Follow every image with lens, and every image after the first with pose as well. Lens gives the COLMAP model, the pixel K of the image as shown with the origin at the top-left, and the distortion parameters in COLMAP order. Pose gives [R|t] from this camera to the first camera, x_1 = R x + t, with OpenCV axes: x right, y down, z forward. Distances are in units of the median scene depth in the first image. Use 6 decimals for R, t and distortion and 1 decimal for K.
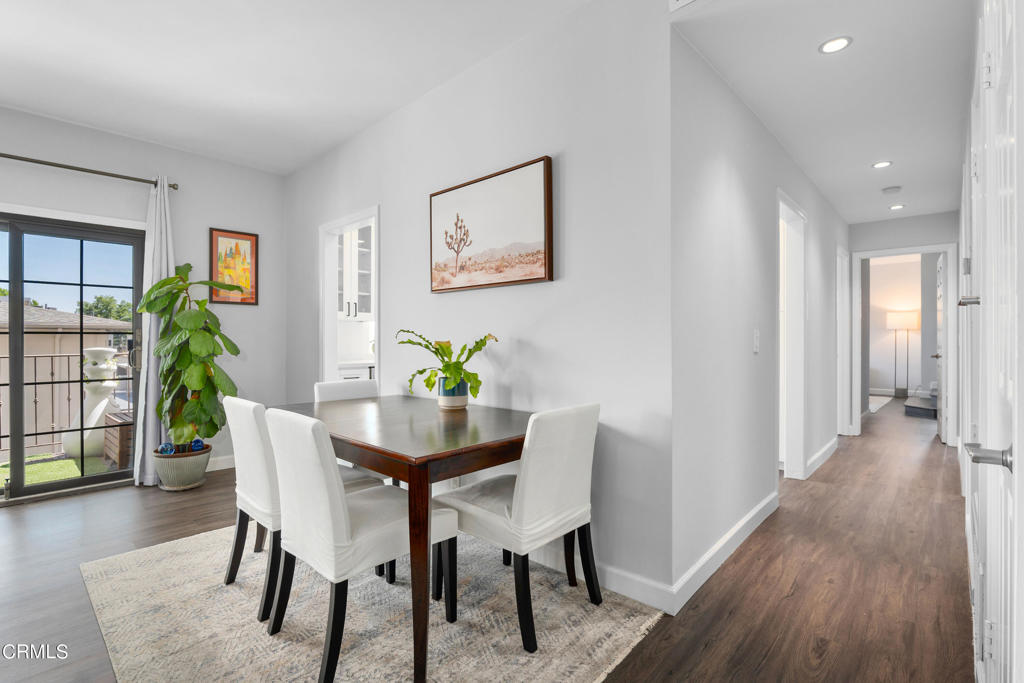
lens RADIAL K [[479.2, 0, 513.3], [0, 479.2, 338.4], [0, 0, 1]] dist [-0.018436, 0.001679]
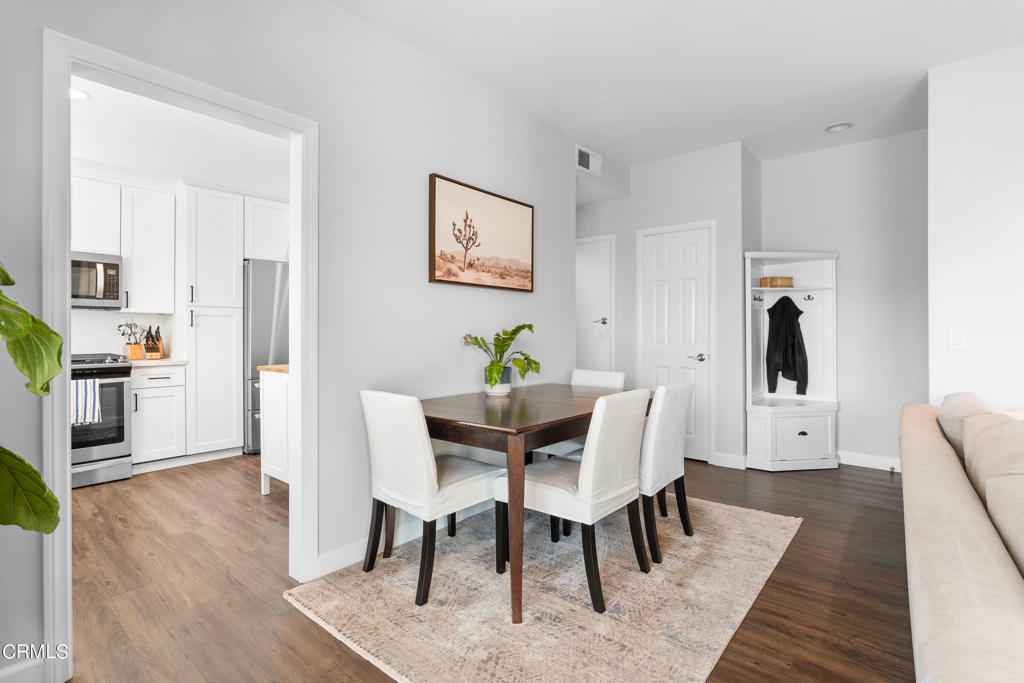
lens RADIAL K [[479.2, 0, 515.0], [0, 479.2, 337.8], [0, 0, 1]] dist [-0.018436, 0.001679]
pose [[-0.042226, -0.002502, 0.999105, -1.155526], [0.002979, 0.999992, 0.002630, 0.009497], [-0.999104, 0.003087, -0.042218, 0.941901]]
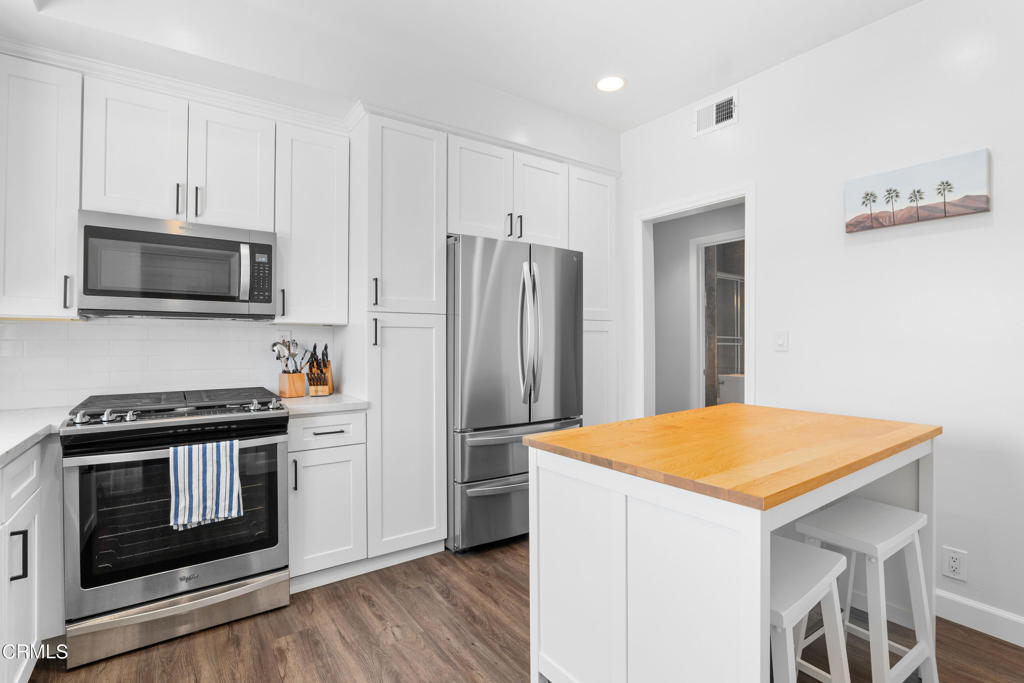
lens RADIAL K [[479.2, 0, 509.8], [0, 479.2, 346.4], [0, 0, 1]] dist [-0.018436, 0.001679]
pose [[0.210002, -0.001949, 0.977699, -0.479355], [0.001660, 0.999997, 0.001637, -0.023148], [-0.977700, 0.001279, 0.210004, 1.436327]]
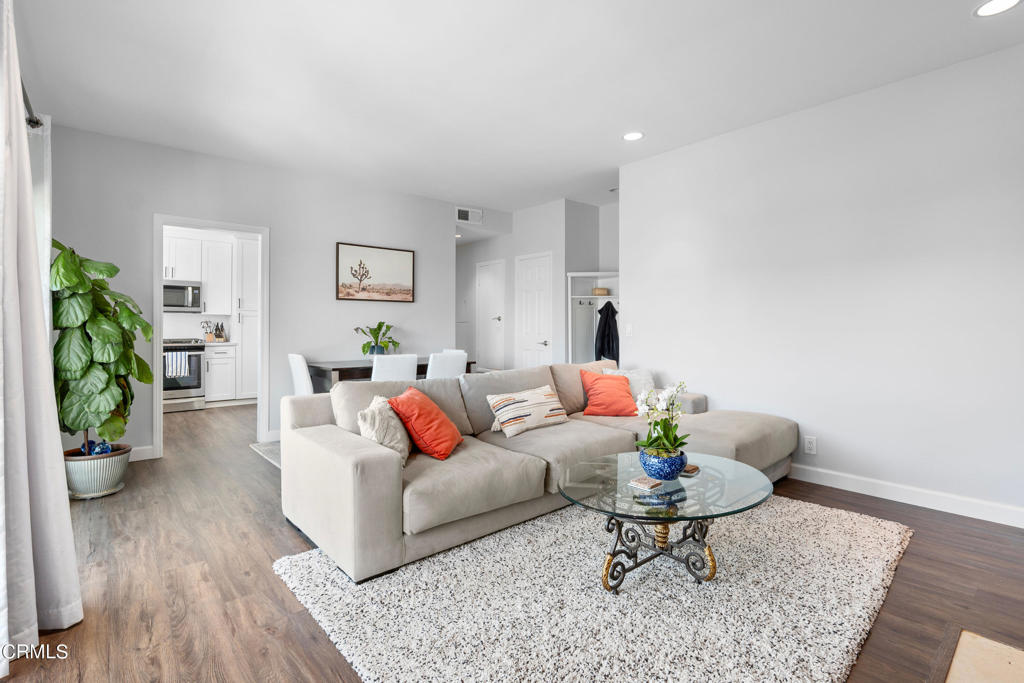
lens RADIAL K [[479.2, 0, 512.8], [0, 479.2, 332.1], [0, 0, 1]] dist [-0.018436, 0.001679]
pose [[0.124386, -0.003003, 0.992229, -1.911836], [0.000887, 0.999995, 0.002916, 0.017993], [-0.992233, 0.000517, 0.124388, 0.173622]]
